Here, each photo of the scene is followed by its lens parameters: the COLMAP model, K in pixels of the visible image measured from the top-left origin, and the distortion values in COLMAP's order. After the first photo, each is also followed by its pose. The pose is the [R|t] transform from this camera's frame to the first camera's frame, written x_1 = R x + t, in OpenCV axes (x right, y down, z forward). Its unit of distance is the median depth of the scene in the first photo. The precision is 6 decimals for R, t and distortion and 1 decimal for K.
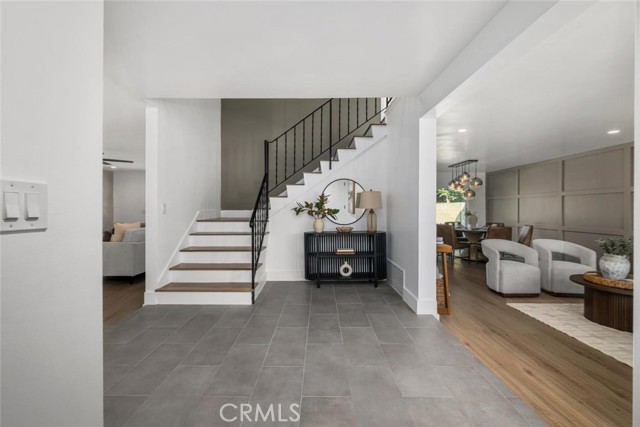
lens RADIAL K [[257.4, 0, 318.5], [0, 257.4, 207.8], [0, 0, 1]] dist [0.000997, 0.000140]
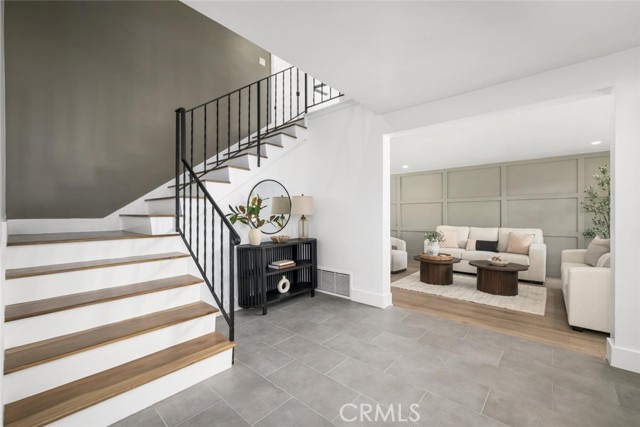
lens RADIAL K [[263.0, 0, 320.0], [0, 263.0, 213.5], [0, 0, 1]] dist [0.000288, 0.000036]
pose [[0.665238, -0.002620, 0.746627, -0.472741], [0.003083, 0.999995, 0.000762, -0.001256], [-0.746625, 0.001795, 0.665243, 0.321284]]
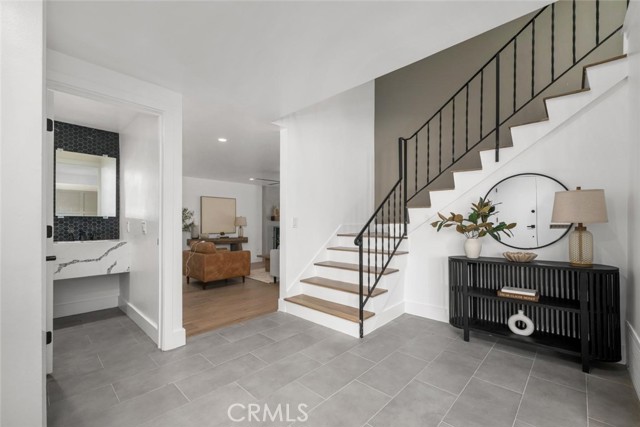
lens RADIAL K [[270.5, 0, 327.6], [0, 270.5, 222.2], [0, 0, 1]] dist [0.000054, 0.000050]
pose [[0.736873, -0.001234, -0.676031, 0.201518], [0.002705, 0.999996, 0.001123, 0.000500], [0.676026, -0.002656, 0.736873, 0.230347]]
